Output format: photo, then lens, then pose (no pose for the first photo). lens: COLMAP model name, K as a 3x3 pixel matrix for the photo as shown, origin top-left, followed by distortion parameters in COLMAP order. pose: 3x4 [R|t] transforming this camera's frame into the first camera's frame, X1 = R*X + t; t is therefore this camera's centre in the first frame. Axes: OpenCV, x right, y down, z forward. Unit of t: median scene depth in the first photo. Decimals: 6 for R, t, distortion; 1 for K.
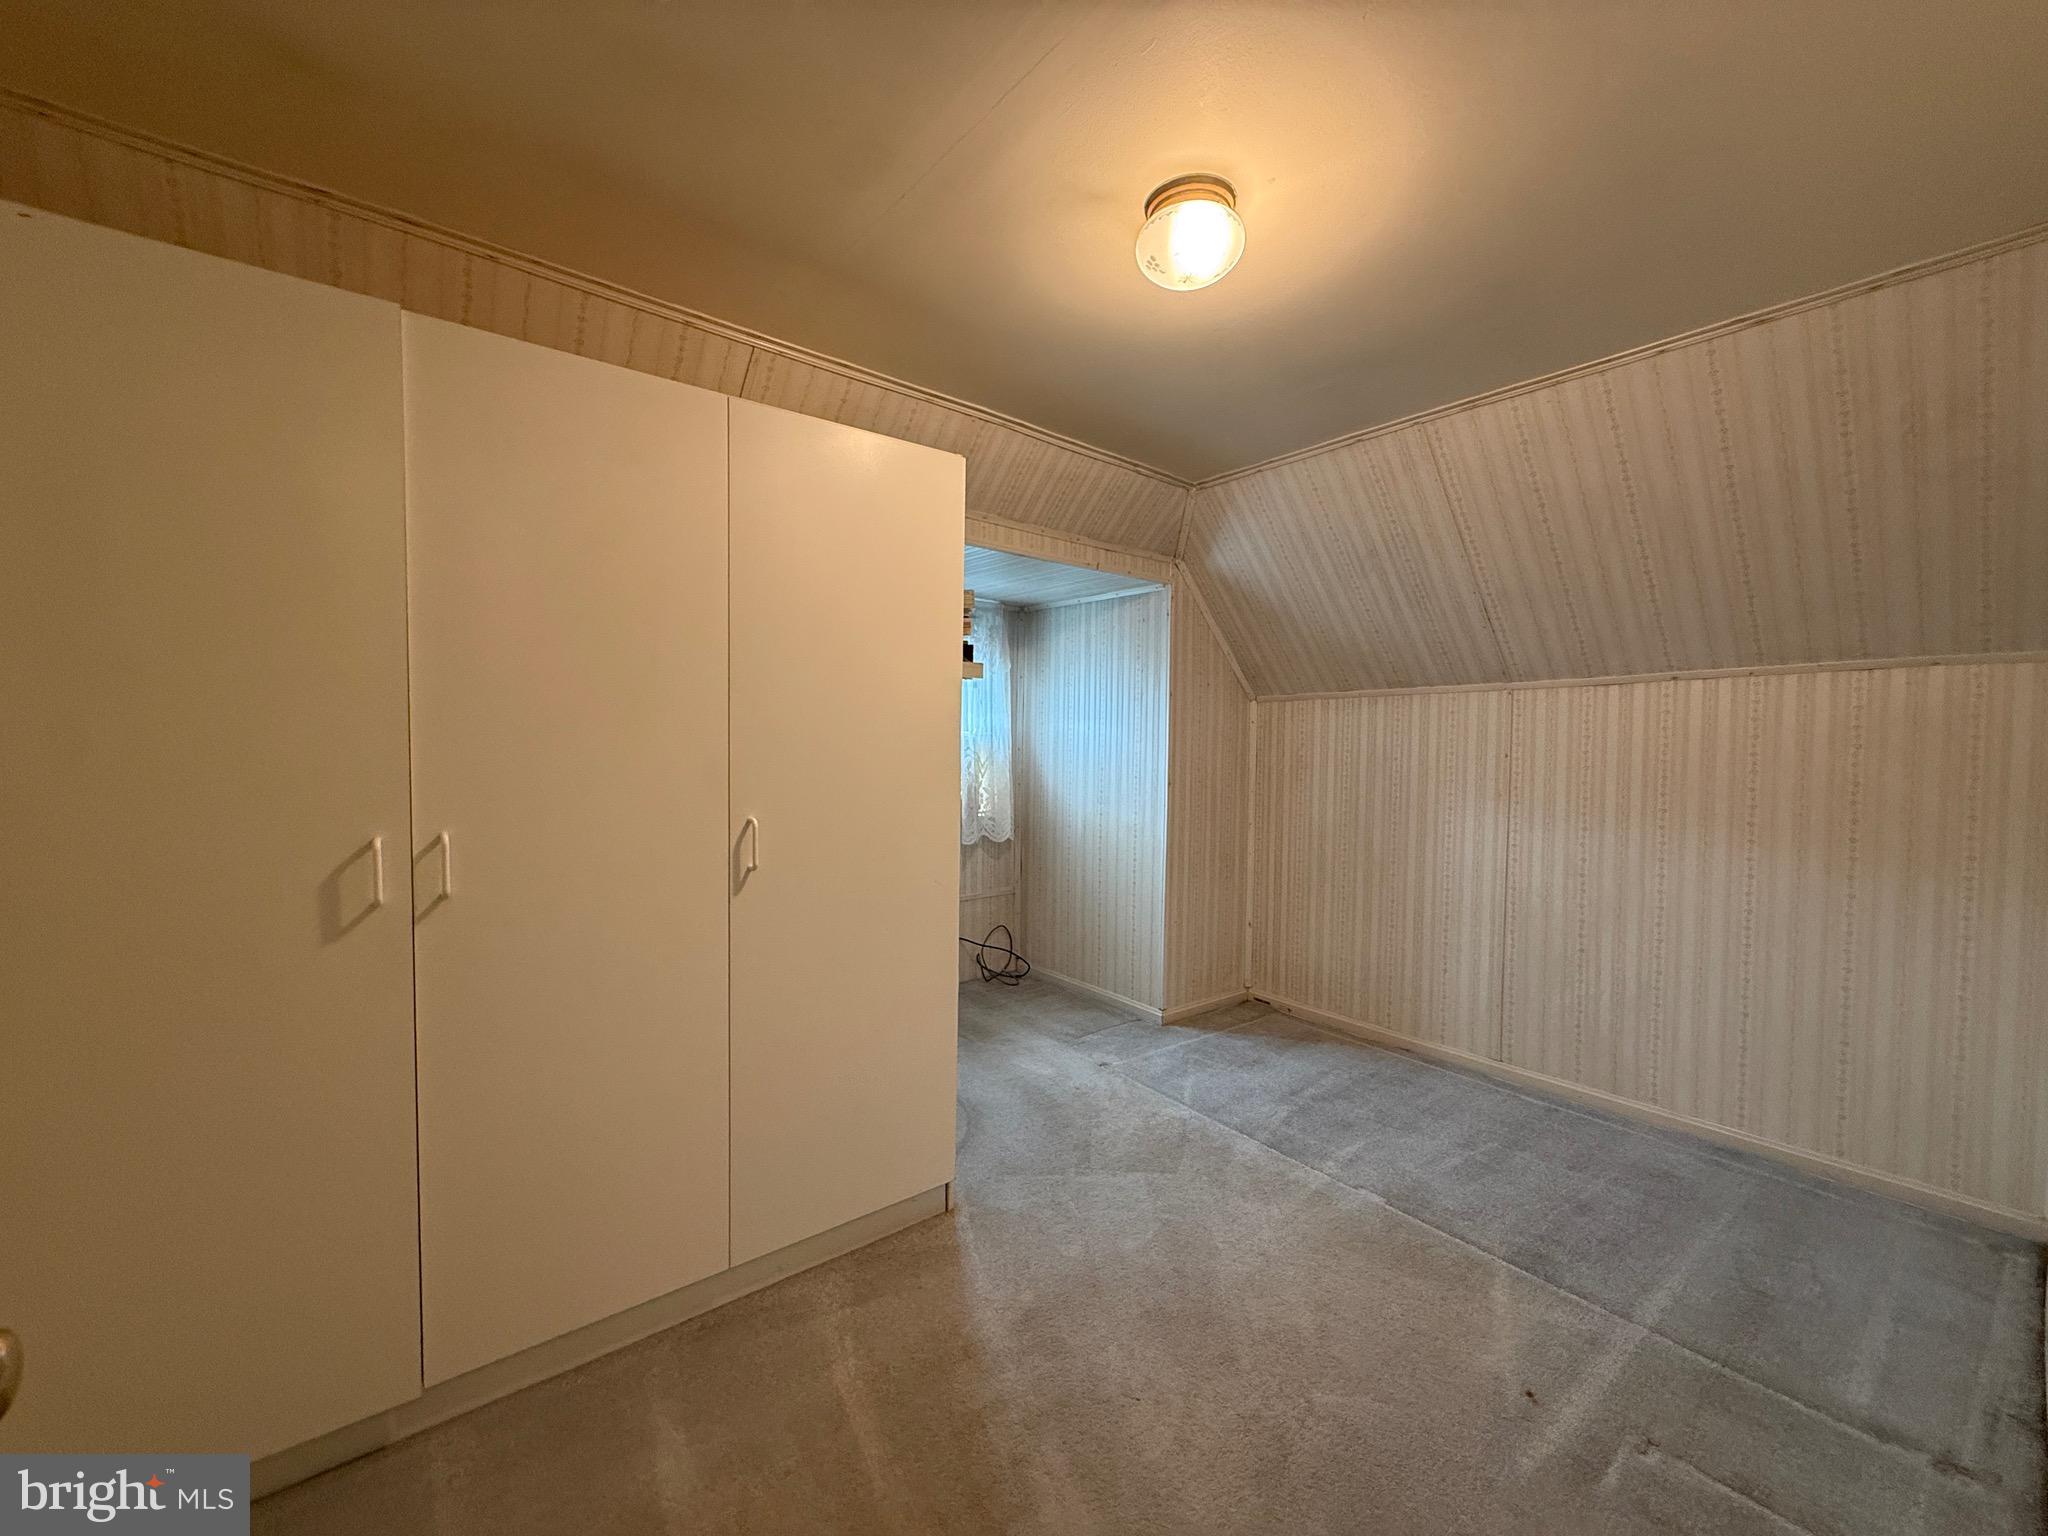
lens RADIAL K [[819.6, 0, 1022.6], [0, 819.6, 768.8], [0, 0, 1]] dist [0.000701, -0.000222]
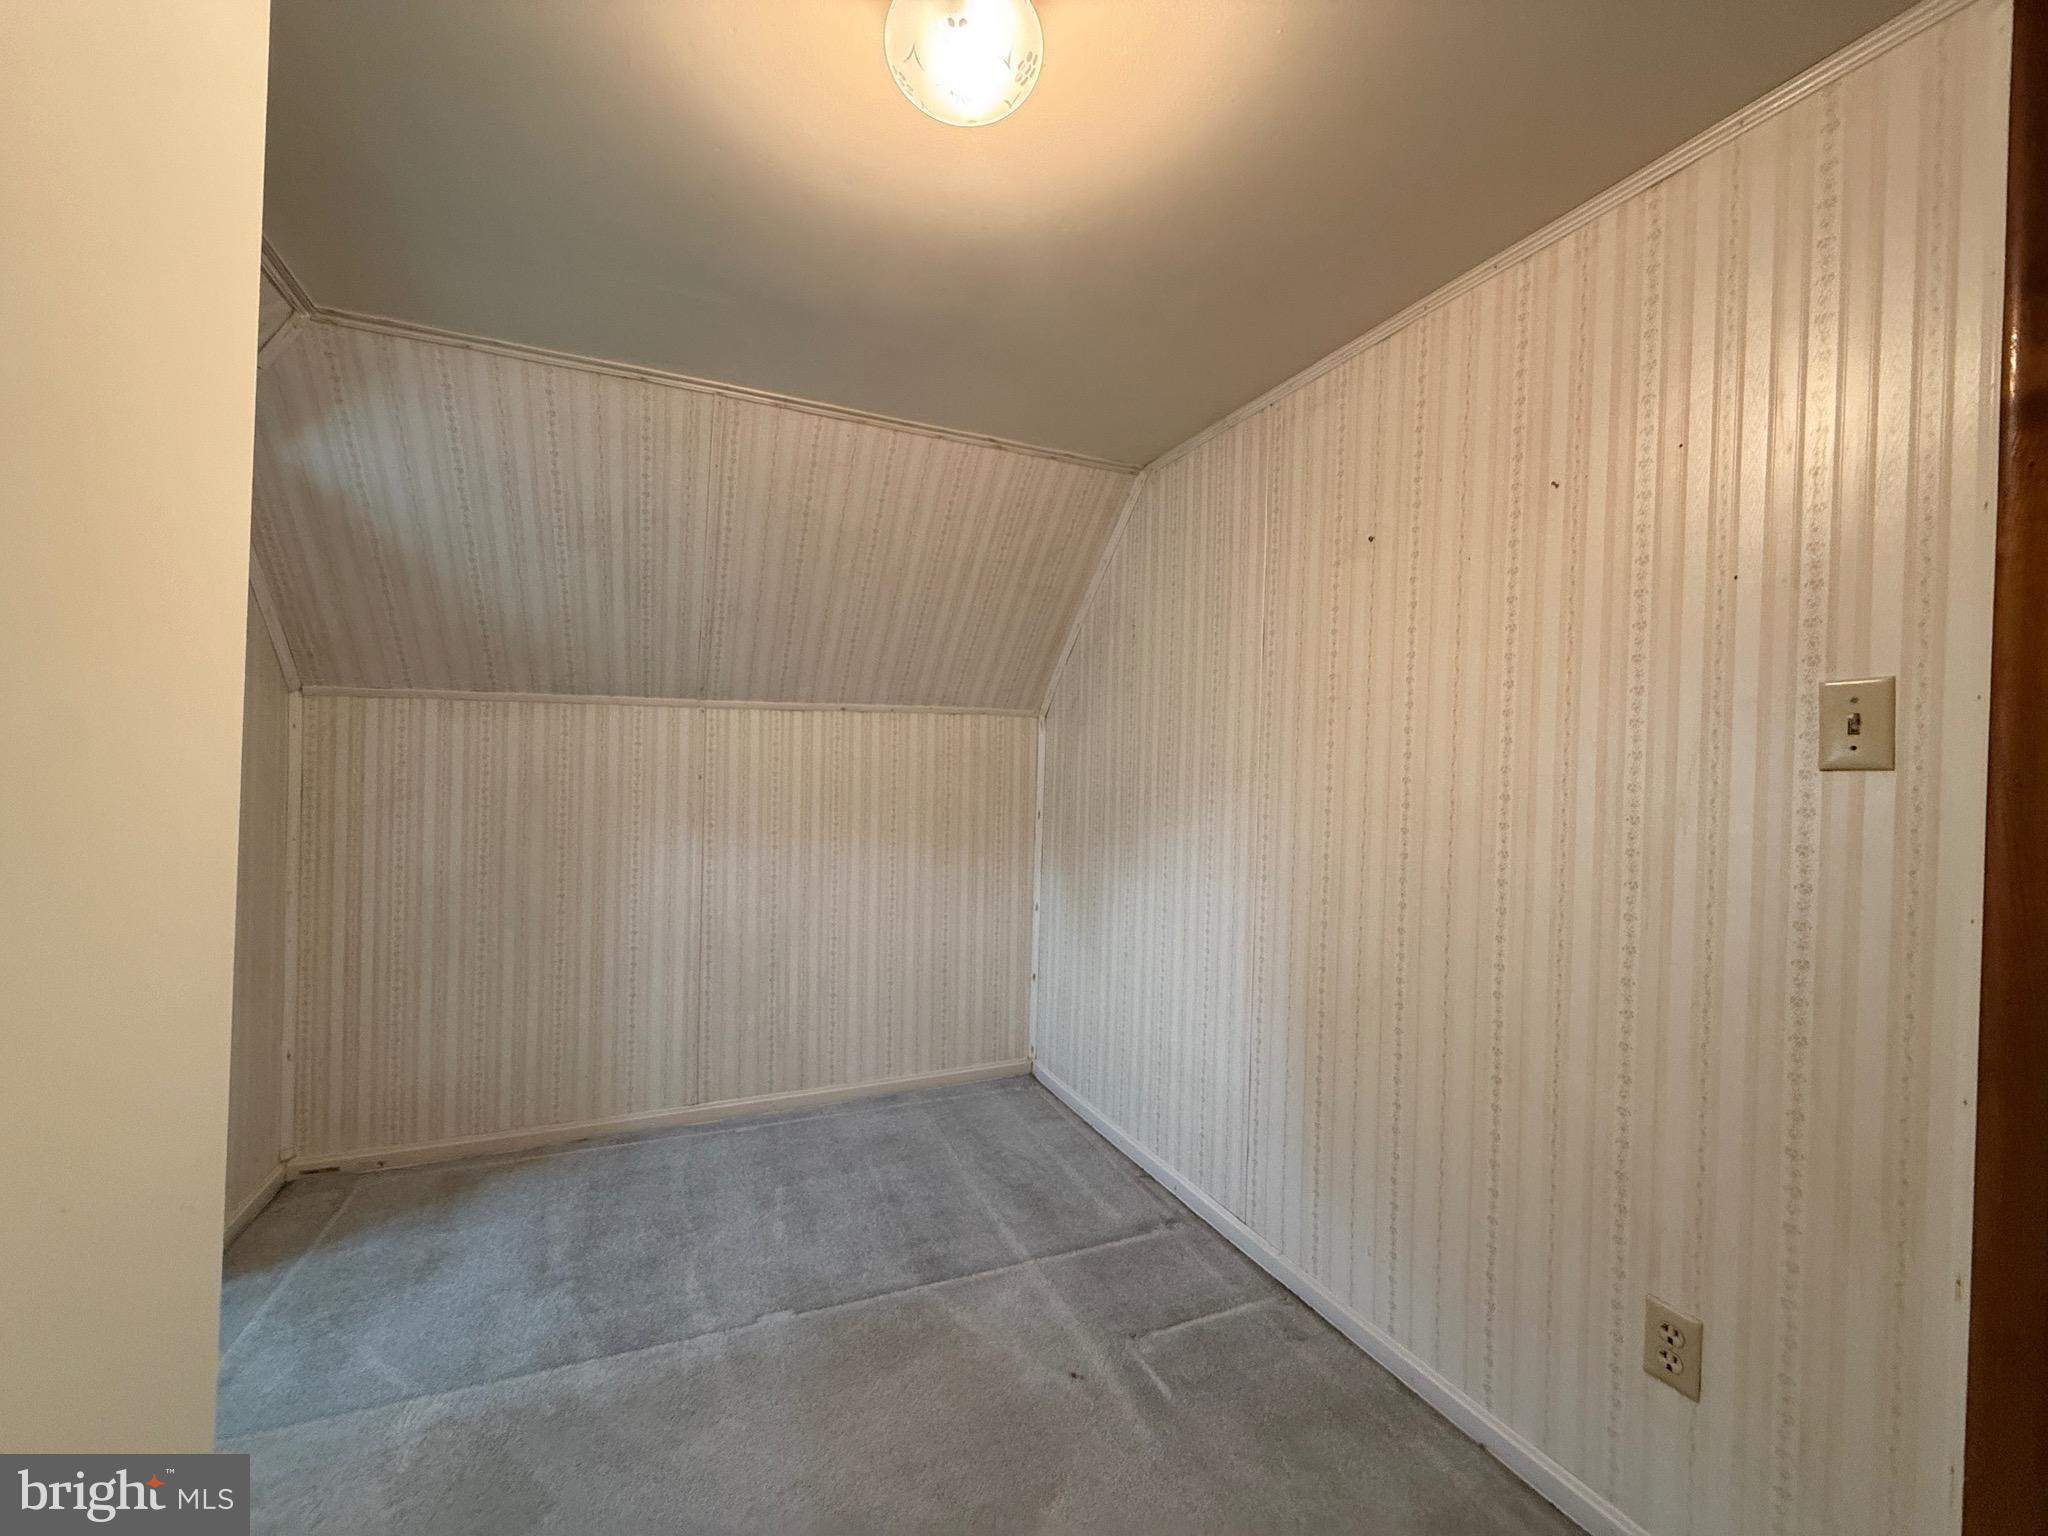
lens RADIAL K [[819.6, 0, 1022.4], [0, 819.6, 769.6], [0, 0, 1]] dist [0.000701, -0.000222]
pose [[0.251937, -0.007305, 0.967716, -0.232741], [0.017563, 0.999841, 0.002975, -0.021663], [-0.967584, 0.016247, 0.252025, 0.412957]]
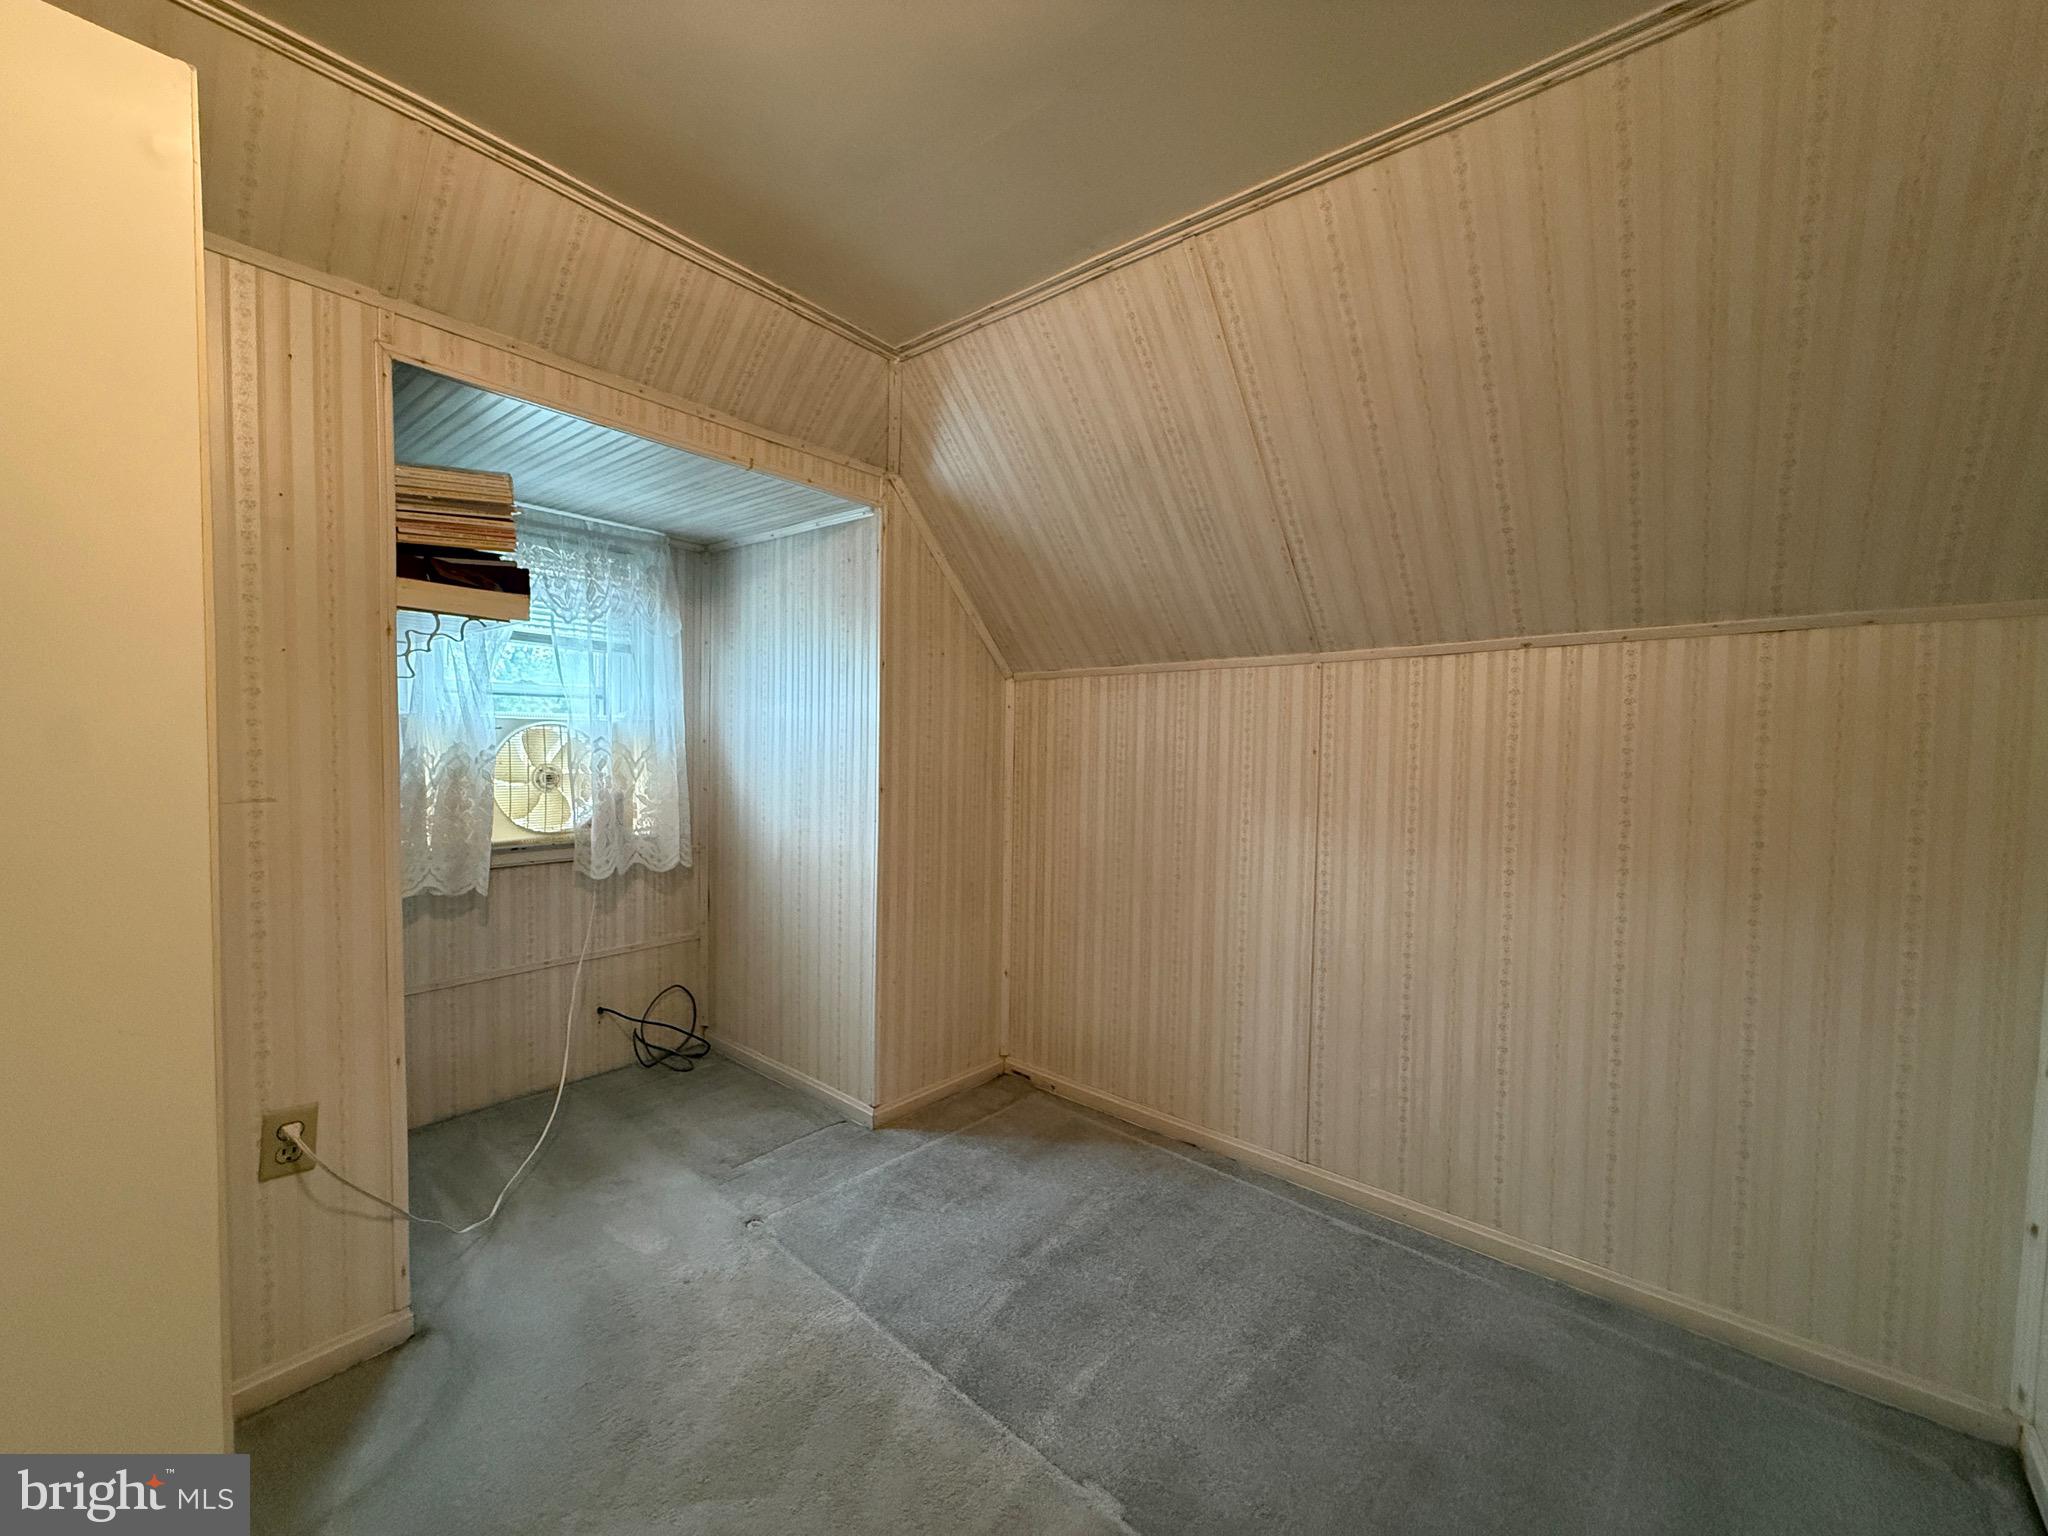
lens RADIAL K [[819.6, 0, 1027.5], [0, 819.6, 768.4], [0, 0, 1]] dist [0.000701, -0.000222]
pose [[0.981243, 0.000215, 0.192773, 0.197964], [-0.000686, 0.999997, 0.002378, -0.002632], [-0.192772, -0.002466, 0.981241, 0.331496]]
